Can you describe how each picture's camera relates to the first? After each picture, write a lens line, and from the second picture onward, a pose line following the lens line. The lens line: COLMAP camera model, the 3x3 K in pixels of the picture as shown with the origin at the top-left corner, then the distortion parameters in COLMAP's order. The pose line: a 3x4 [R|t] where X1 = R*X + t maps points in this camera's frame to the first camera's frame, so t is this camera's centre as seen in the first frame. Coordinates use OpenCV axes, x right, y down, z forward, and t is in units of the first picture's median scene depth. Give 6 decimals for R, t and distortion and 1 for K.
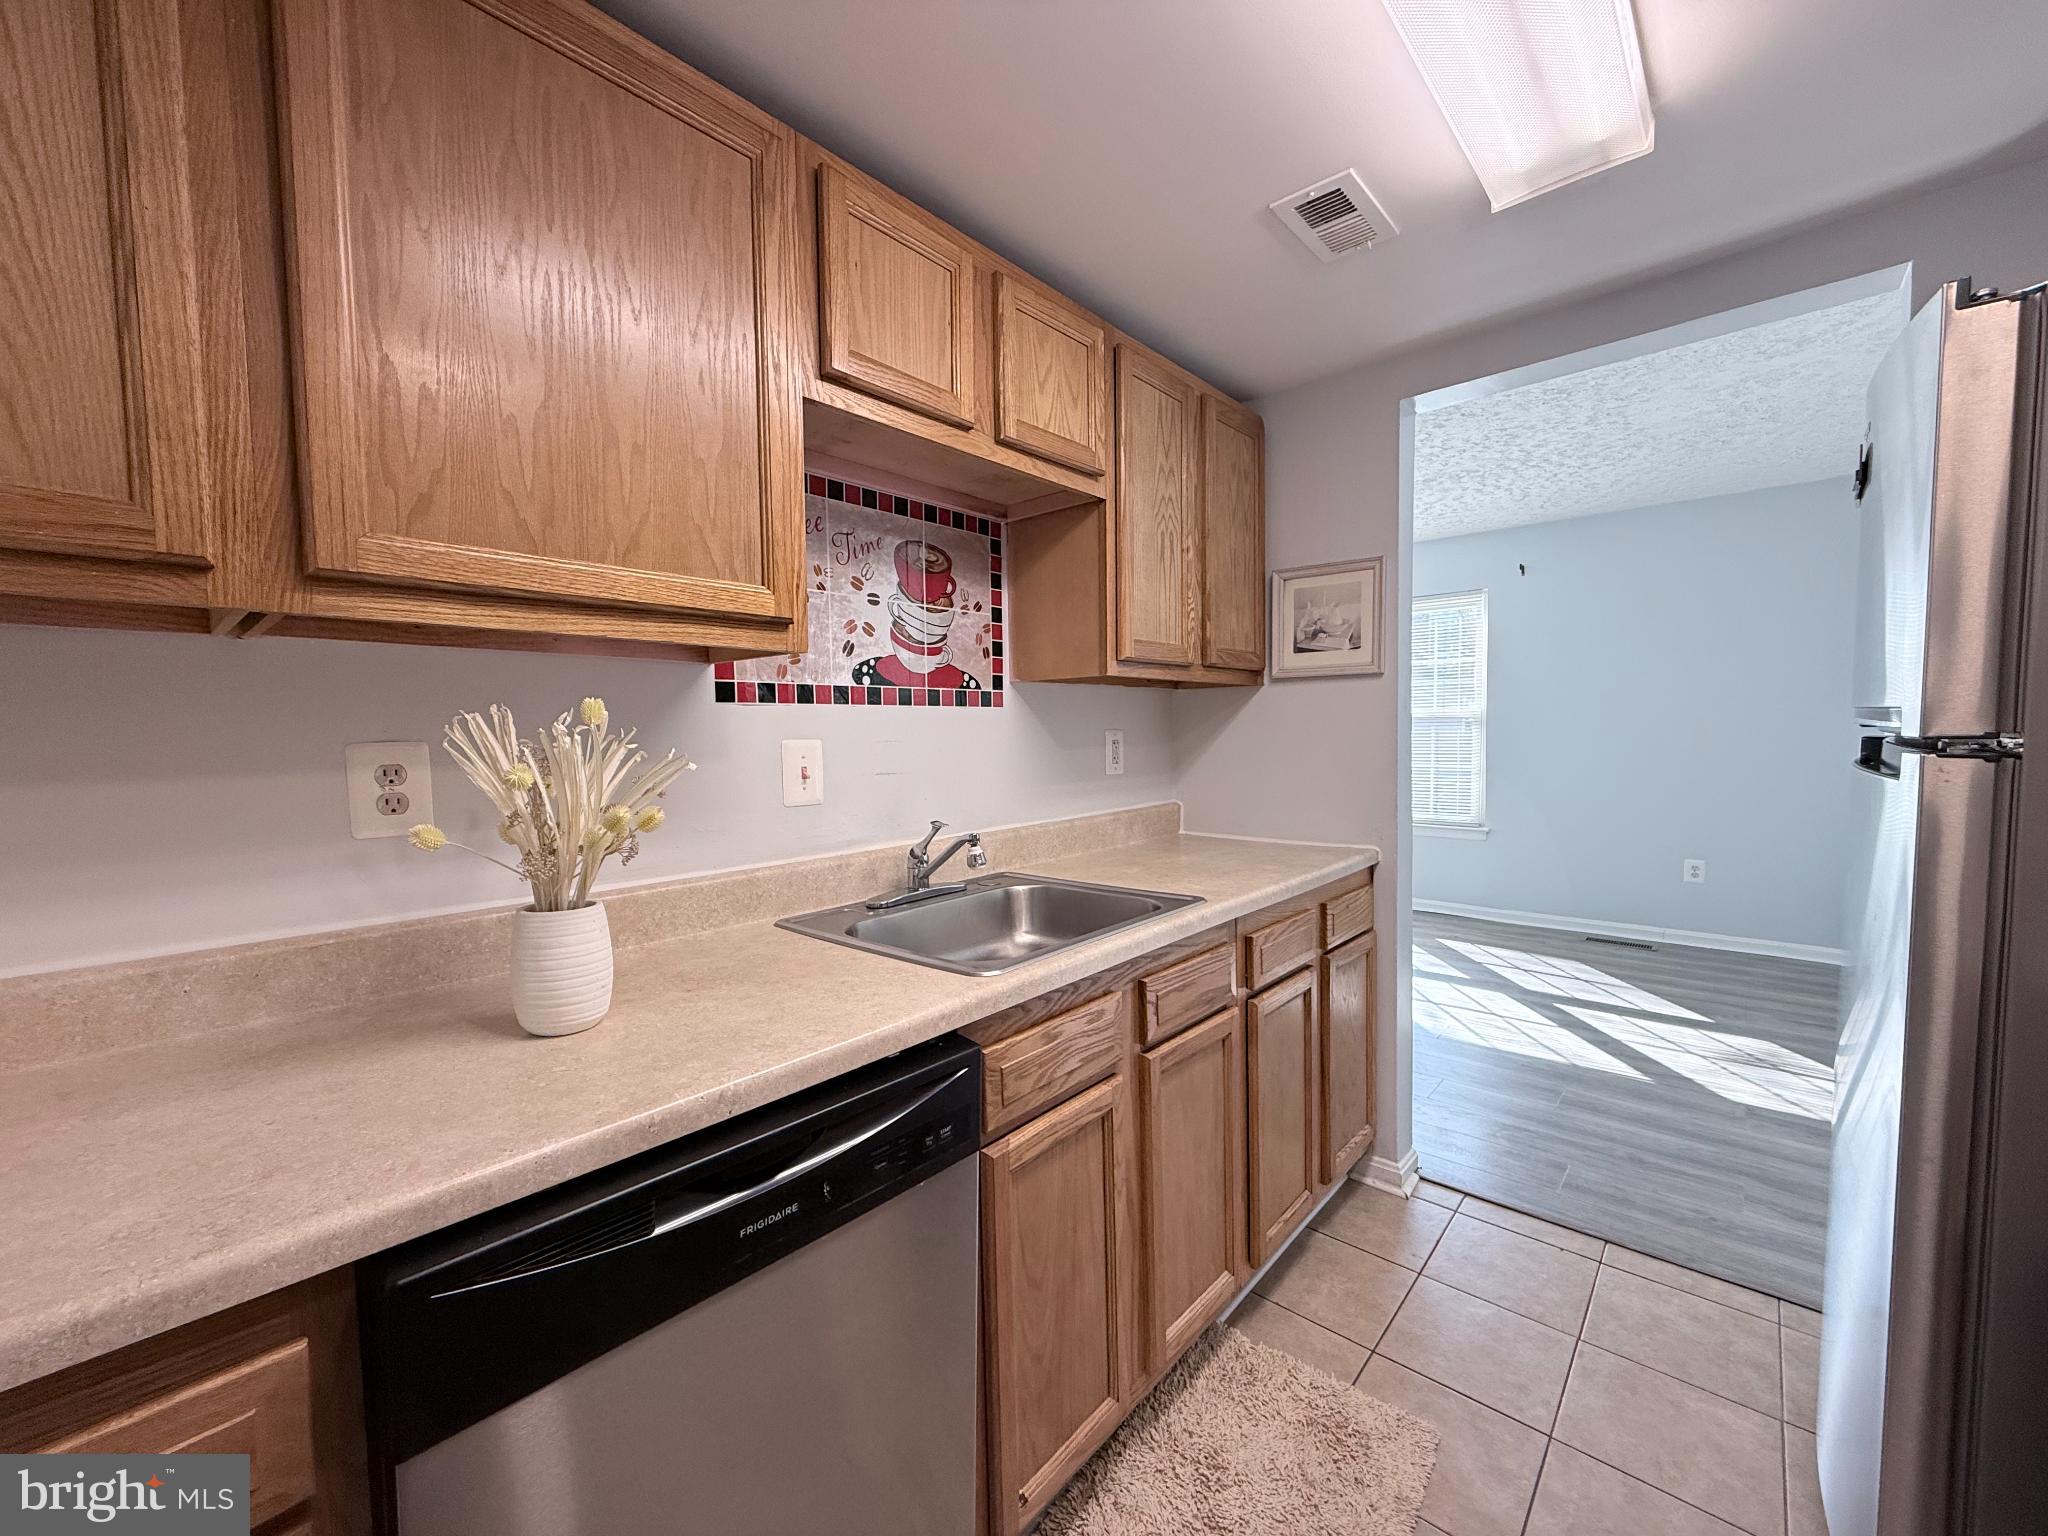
lens RADIAL K [[812.2, 0, 1021.5], [0, 812.2, 771.8], [0, 0, 1]] dist [0.001117, -0.000023]
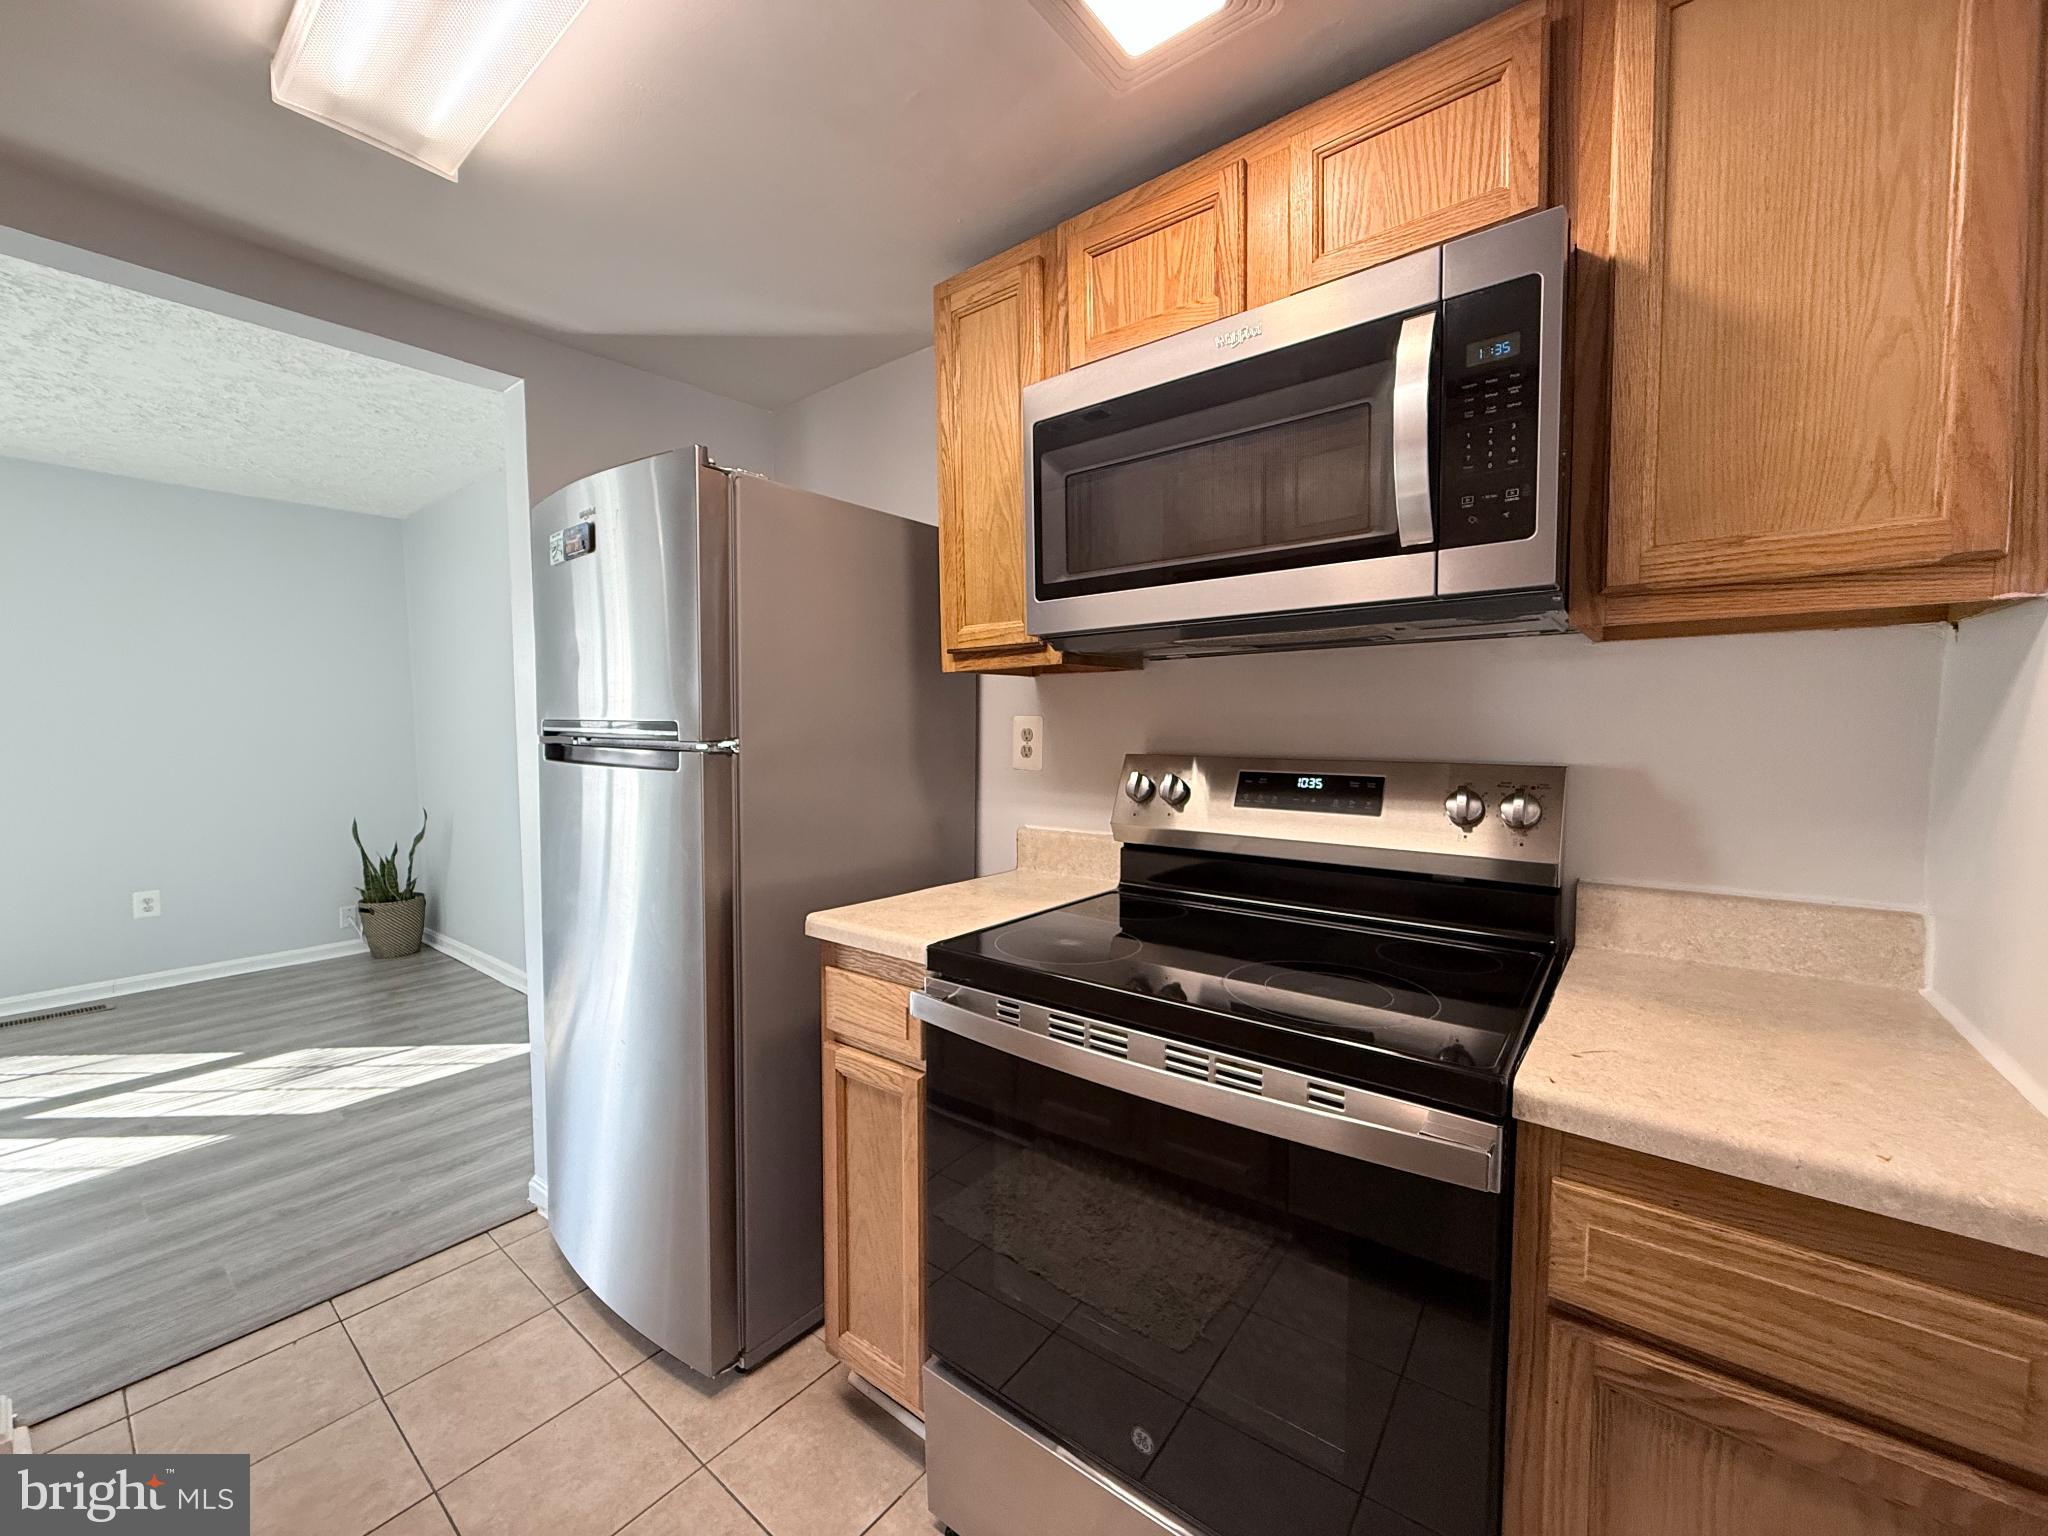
lens RADIAL K [[812.2, 0, 1021.5], [0, 812.2, 771.8], [0, 0, 1]] dist [0.001117, -0.000023]
pose [[-0.058664, -0.039520, 0.997495, -0.134962], [0.057159, 0.997444, 0.042879, -0.005357], [-0.996640, 0.059531, -0.056255, 0.152805]]
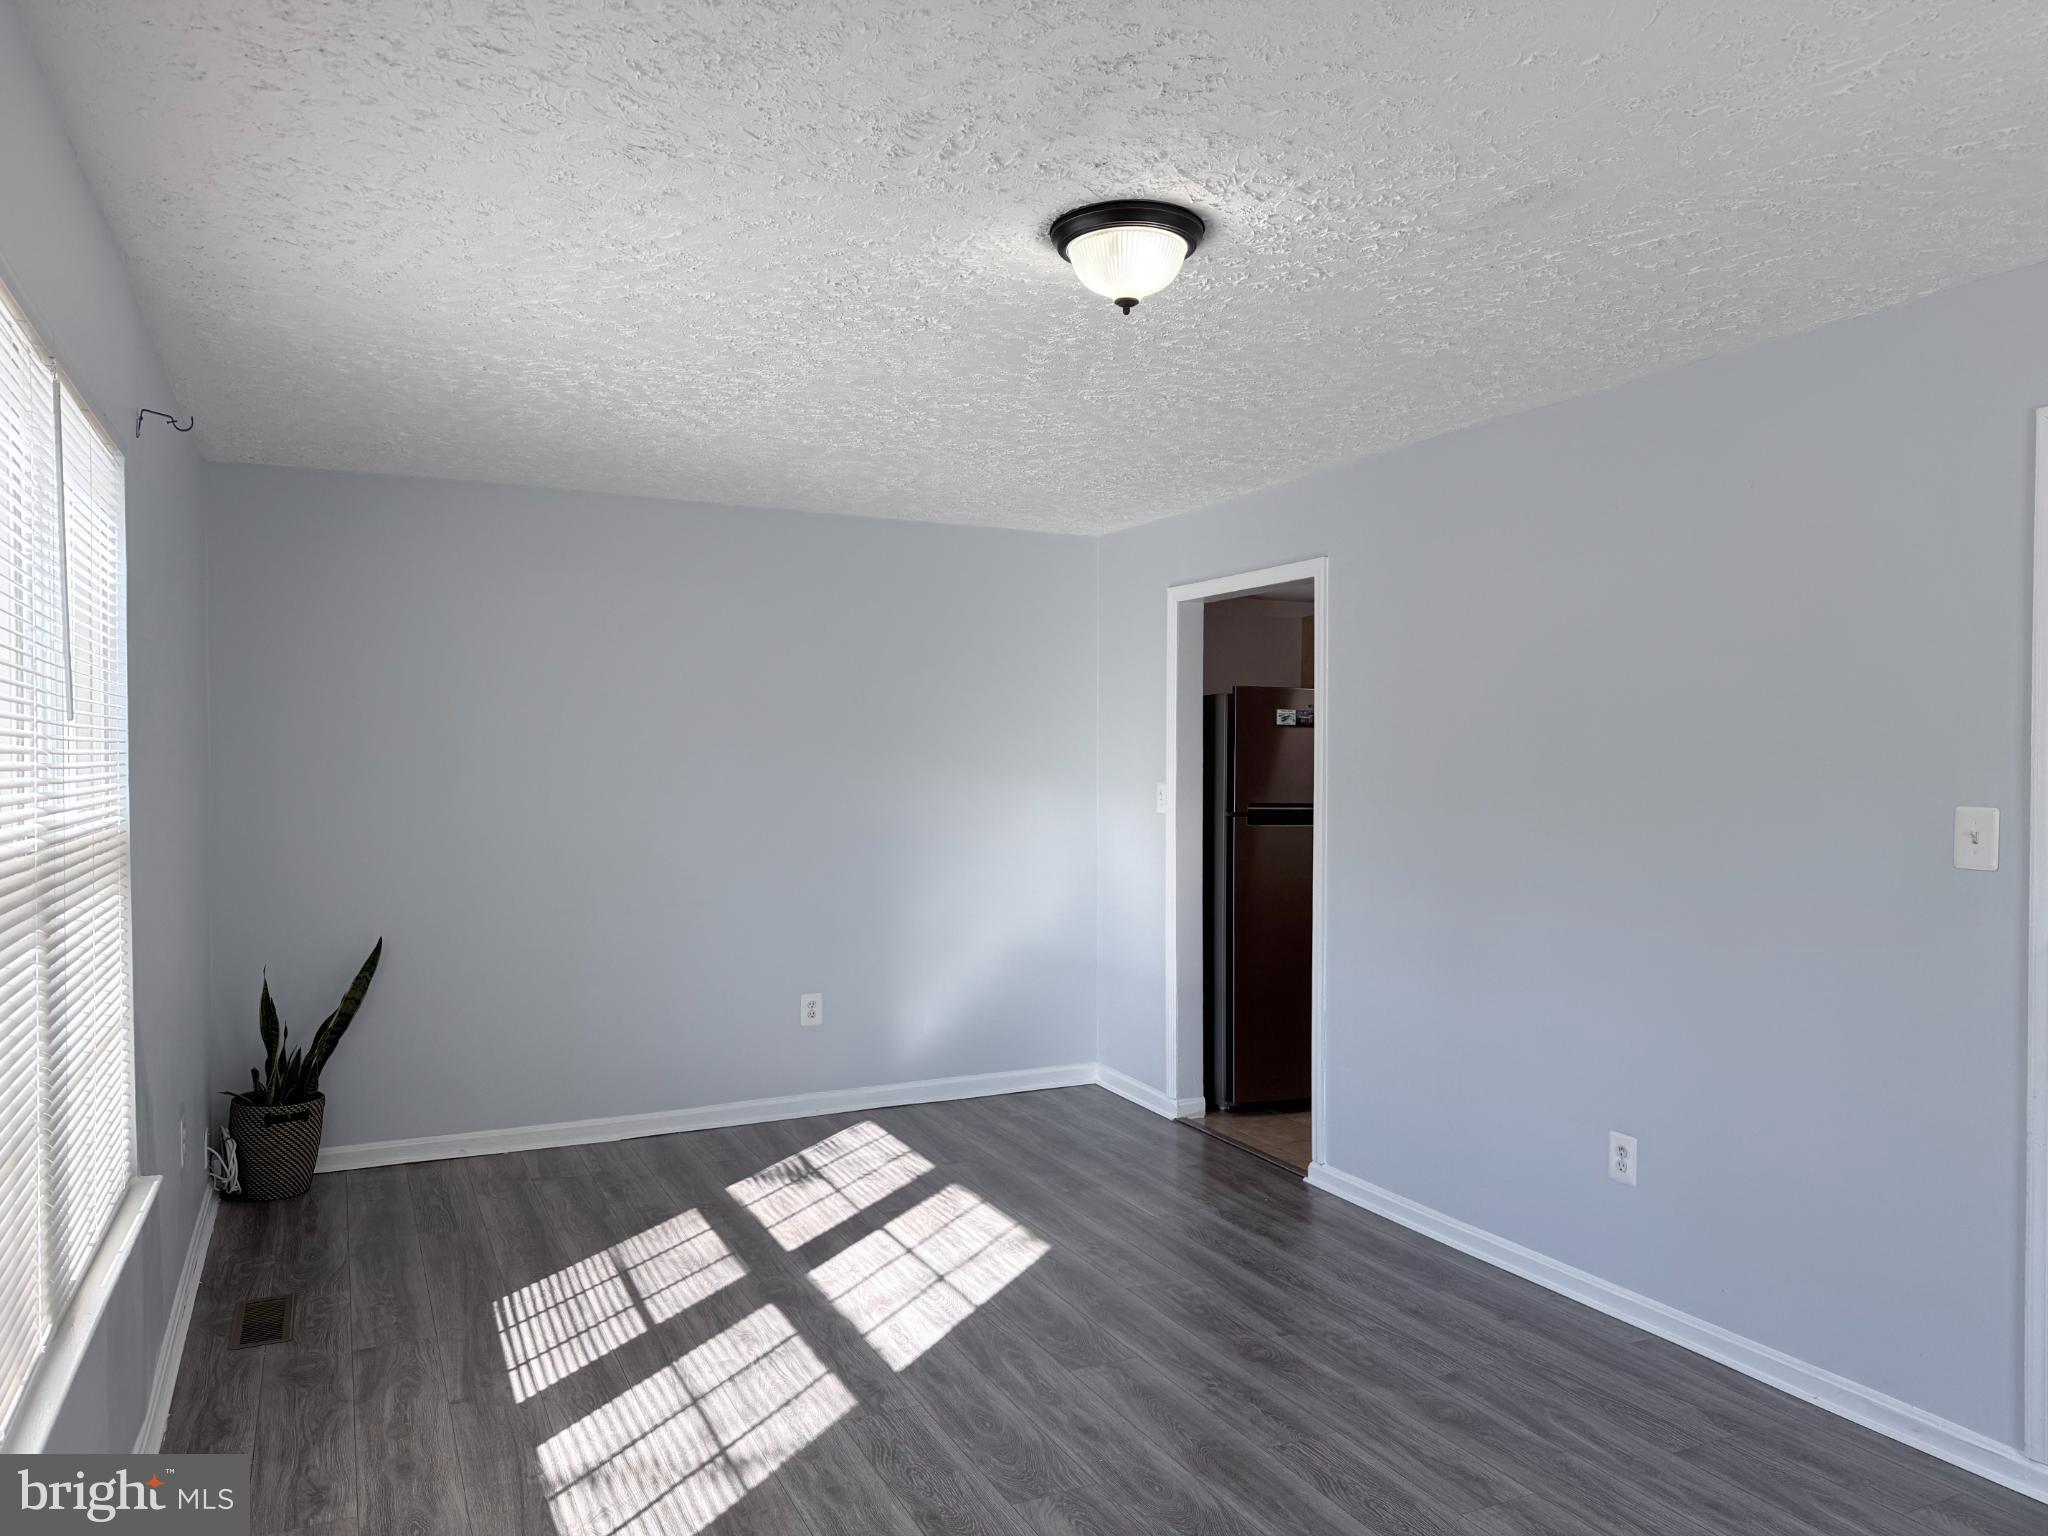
lens RADIAL K [[1449.9, 0, 1014.9], [0, 1449.9, 766.7], [0, 0, 1]] dist [0.130349, -0.165700]
pose [[-0.920125, 0.006282, 0.391575, 0.008175], [0.027828, 0.998393, 0.049373, -0.201971], [-0.390636, 0.056326, -0.918820, 2.400094]]
